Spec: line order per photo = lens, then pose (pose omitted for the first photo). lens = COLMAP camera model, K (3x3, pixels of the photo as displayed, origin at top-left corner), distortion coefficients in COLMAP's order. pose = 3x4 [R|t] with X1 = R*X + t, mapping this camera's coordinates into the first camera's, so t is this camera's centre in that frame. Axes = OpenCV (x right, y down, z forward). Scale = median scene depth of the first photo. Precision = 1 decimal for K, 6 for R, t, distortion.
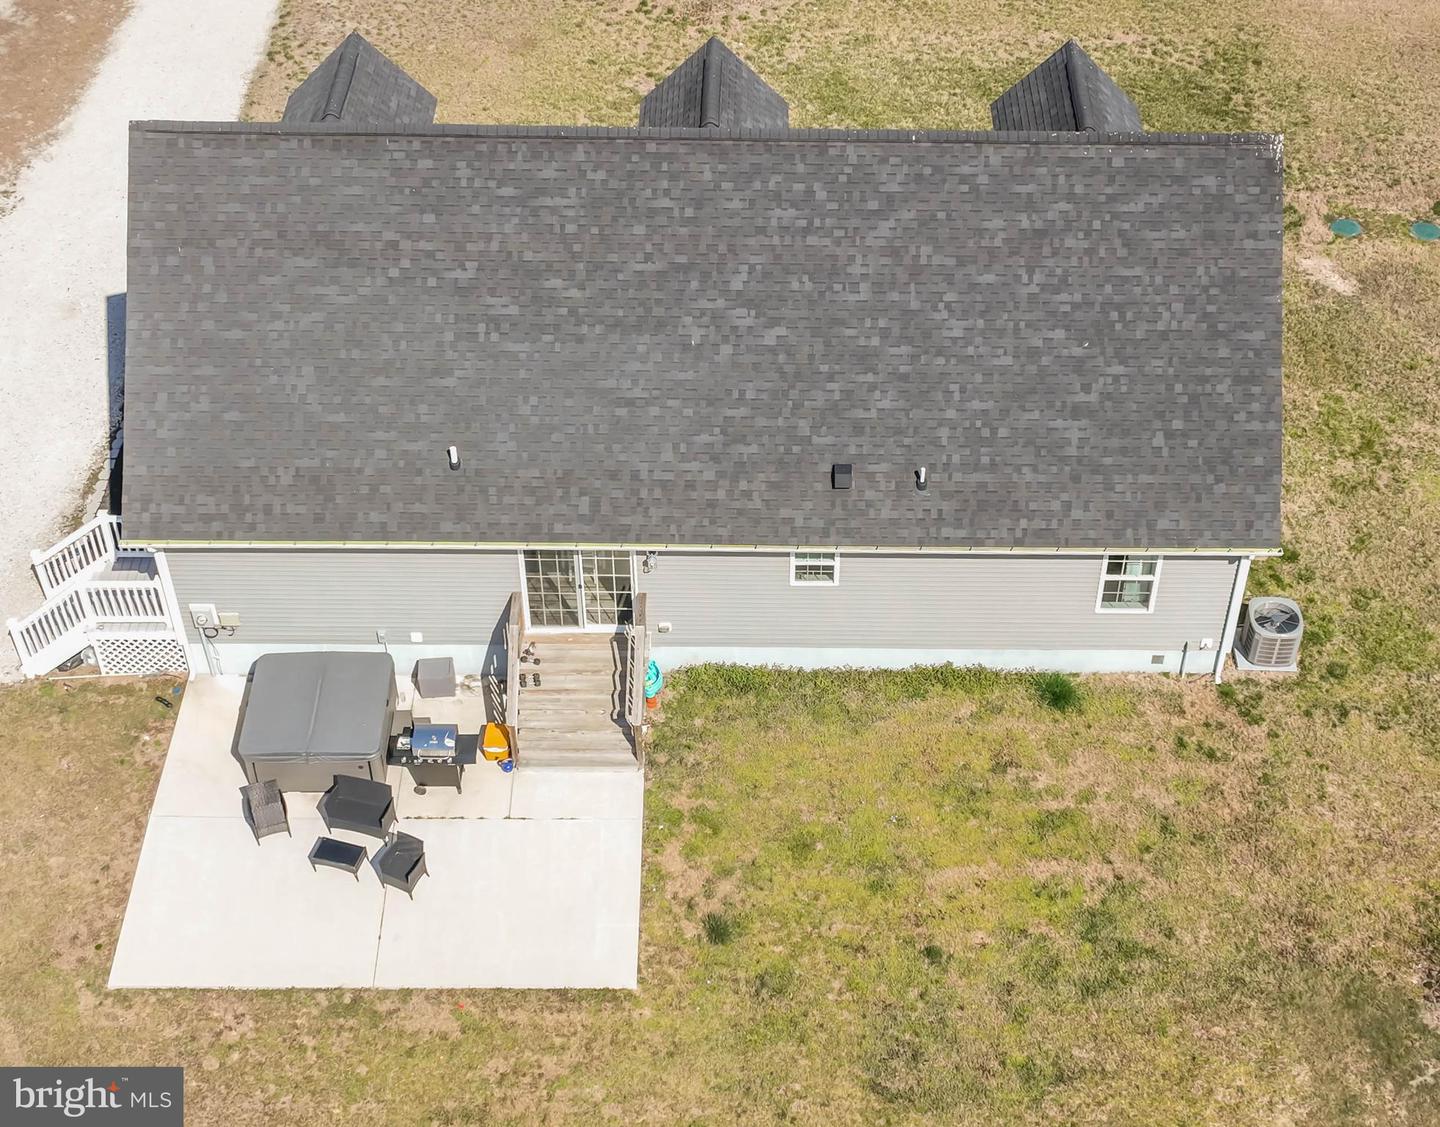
lens RADIAL K [[2076.6, 0, 781.5], [0, 2076.6, 598.3], [0, 0, 1]] dist [0.023572, 0.000787]
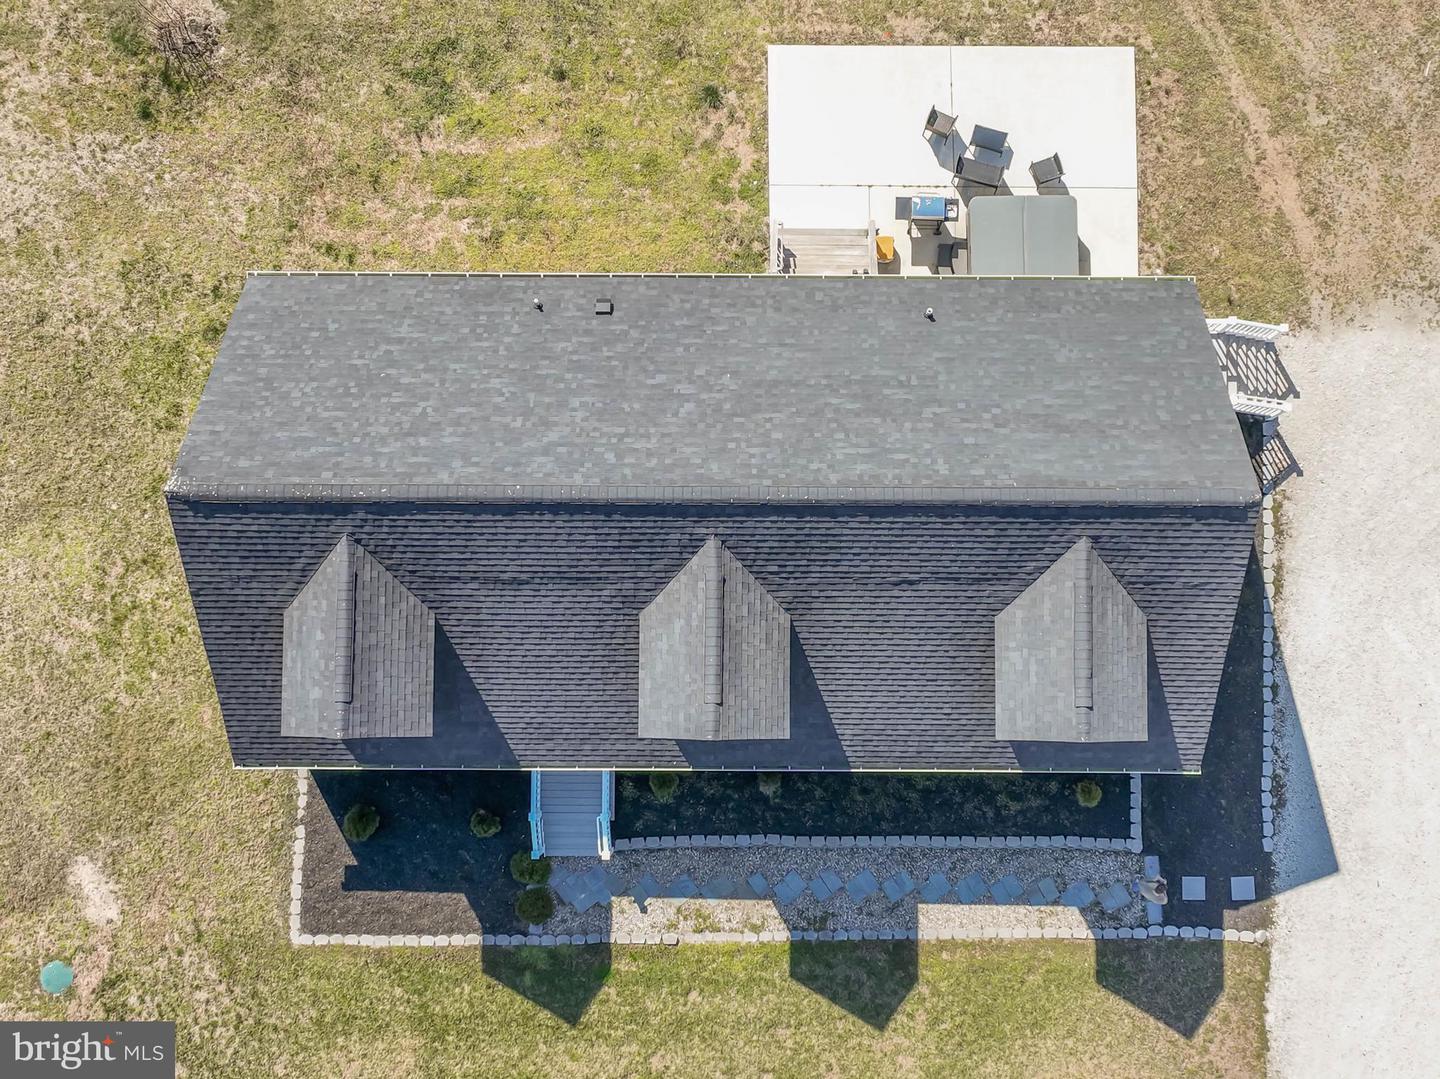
lens RADIAL K [[1863.9, 0, 750.9], [0, 1863.9, 545.4], [0, 0, 1]] dist [0.025657, -0.057336]
pose [[-0.999889, -0.009224, -0.011737, -0.043738], [-0.003142, -0.638591, 0.769540, -0.971149], [-0.014593, 0.769491, 0.638491, 0.418508]]
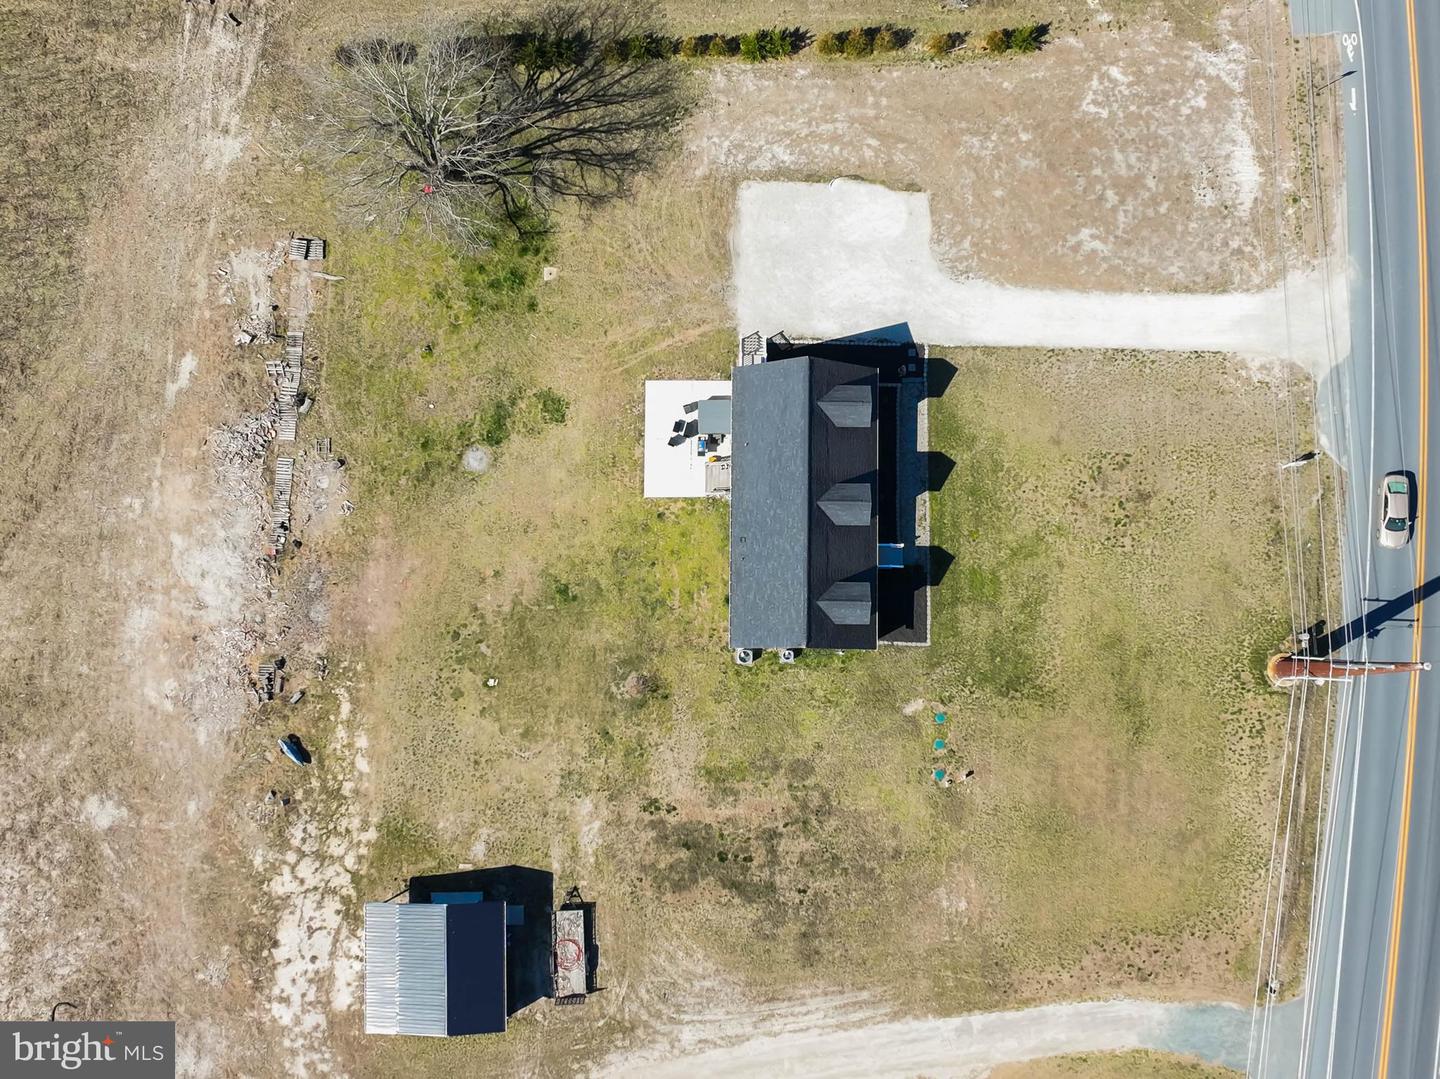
lens RADIAL K [[1863.9, 0, 750.9], [0, 1863.9, 545.4], [0, 0, 1]] dist [0.025657, -0.057336]
pose [[-0.010909, 0.996418, -0.083853, 0.346207], [-0.700447, 0.052232, 0.711791, -2.665004], [0.713621, 0.066499, 0.697368, -1.533353]]
